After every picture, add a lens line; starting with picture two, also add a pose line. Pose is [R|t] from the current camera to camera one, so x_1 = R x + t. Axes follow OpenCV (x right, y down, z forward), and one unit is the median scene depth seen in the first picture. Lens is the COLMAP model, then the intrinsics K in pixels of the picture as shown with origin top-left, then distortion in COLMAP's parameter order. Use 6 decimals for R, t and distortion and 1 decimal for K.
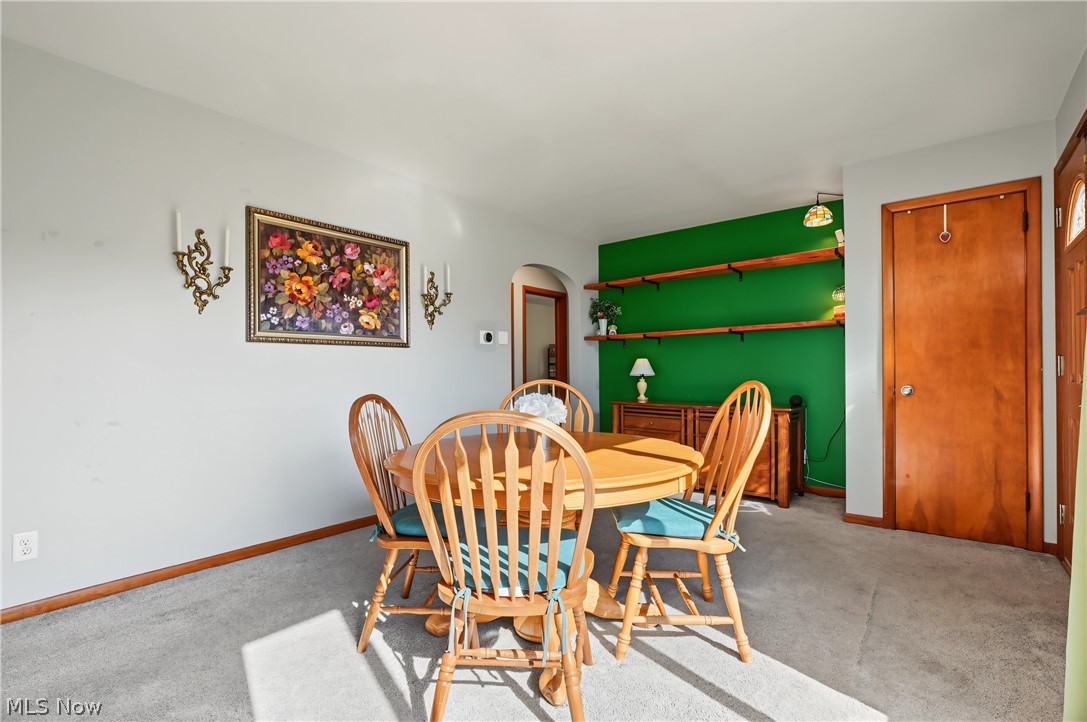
lens RADIAL K [[496.8, 0, 550.9], [0, 496.8, 372.3], [0, 0, 1]] dist [-0.012970, 0.002937]
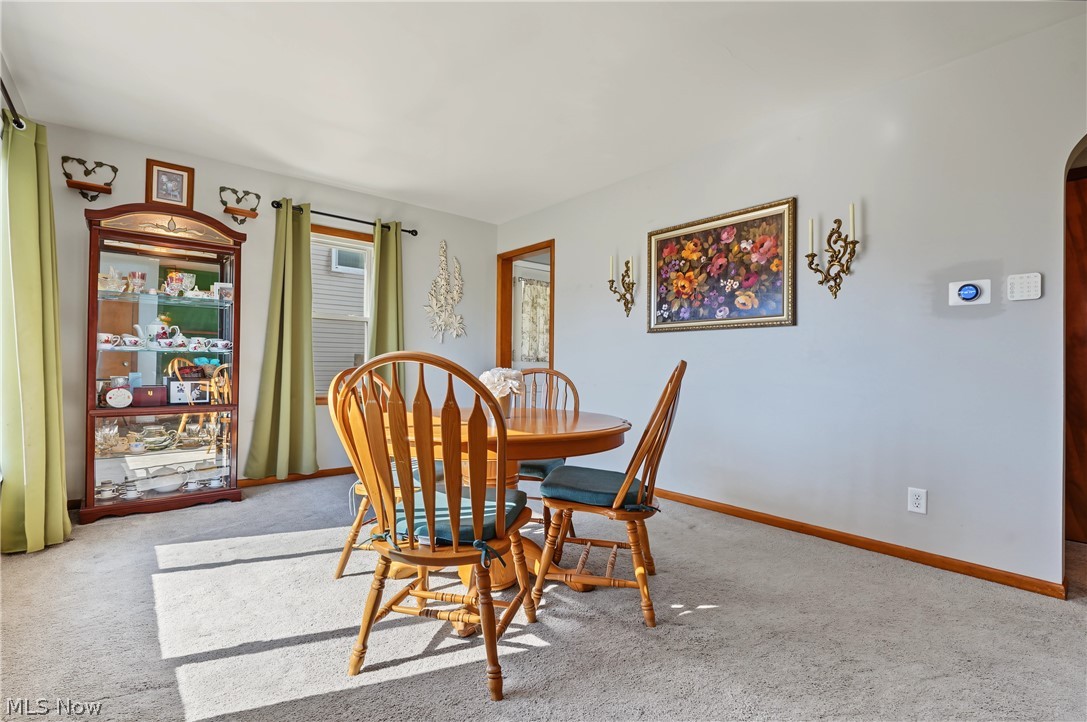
lens RADIAL K [[496.8, 0, 544.2], [0, 496.8, 357.1], [0, 0, 1]] dist [-0.012970, 0.002937]
pose [[-0.189332, 0.004920, -0.981901, 0.666452], [0.003588, 0.999984, 0.004318, -0.002578], [0.981907, -0.002706, -0.189347, 0.836906]]
